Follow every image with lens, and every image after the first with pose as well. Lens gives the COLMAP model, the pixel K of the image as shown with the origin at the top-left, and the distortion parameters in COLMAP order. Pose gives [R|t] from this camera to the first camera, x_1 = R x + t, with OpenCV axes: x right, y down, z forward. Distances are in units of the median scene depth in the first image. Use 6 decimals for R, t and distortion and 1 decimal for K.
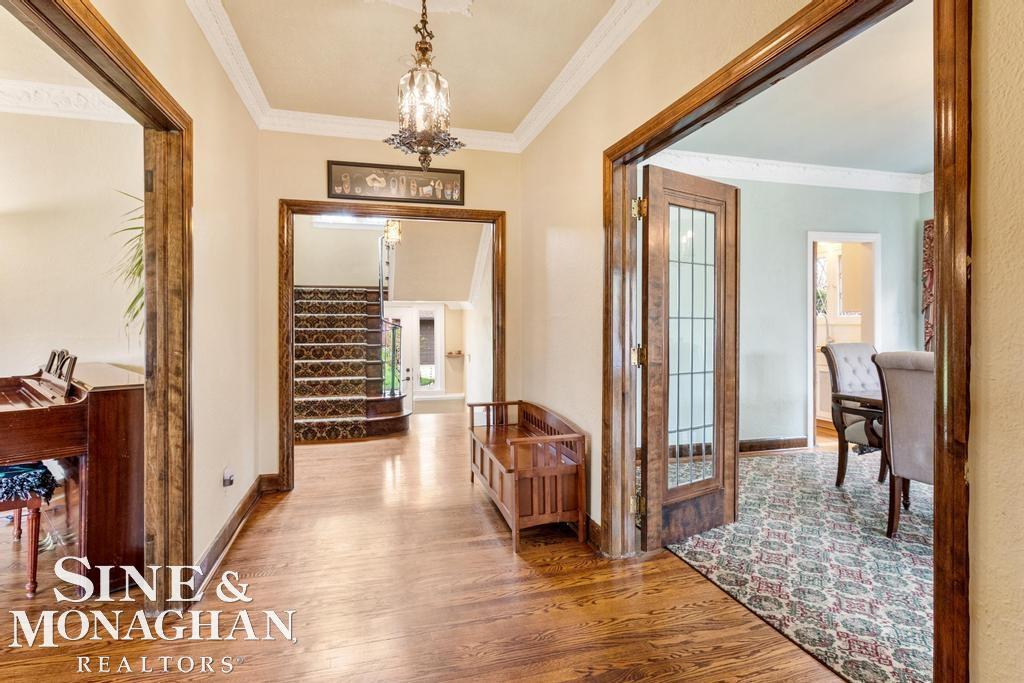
lens RADIAL K [[518.0, 0, 512.0], [0, 518.0, 341.5], [0, 0, 1]] dist [-0.000977, 0.000136]
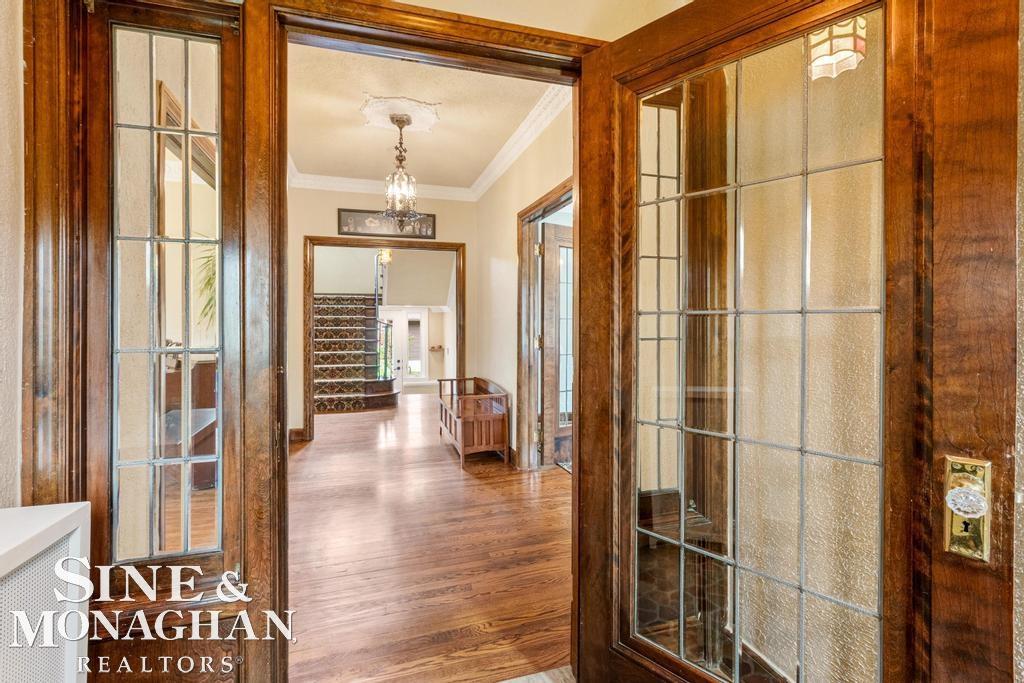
lens RADIAL K [[477.0, 0, 512.0], [0, 477.0, 341.5], [0, 0, 1]] dist [0.000620, -0.000018]
pose [[0.999629, 0.000021, 0.027221, 0.084770], [-0.000026, 1.000000, 0.000191, 0.016593], [-0.027221, -0.000191, 0.999629, -0.318733]]
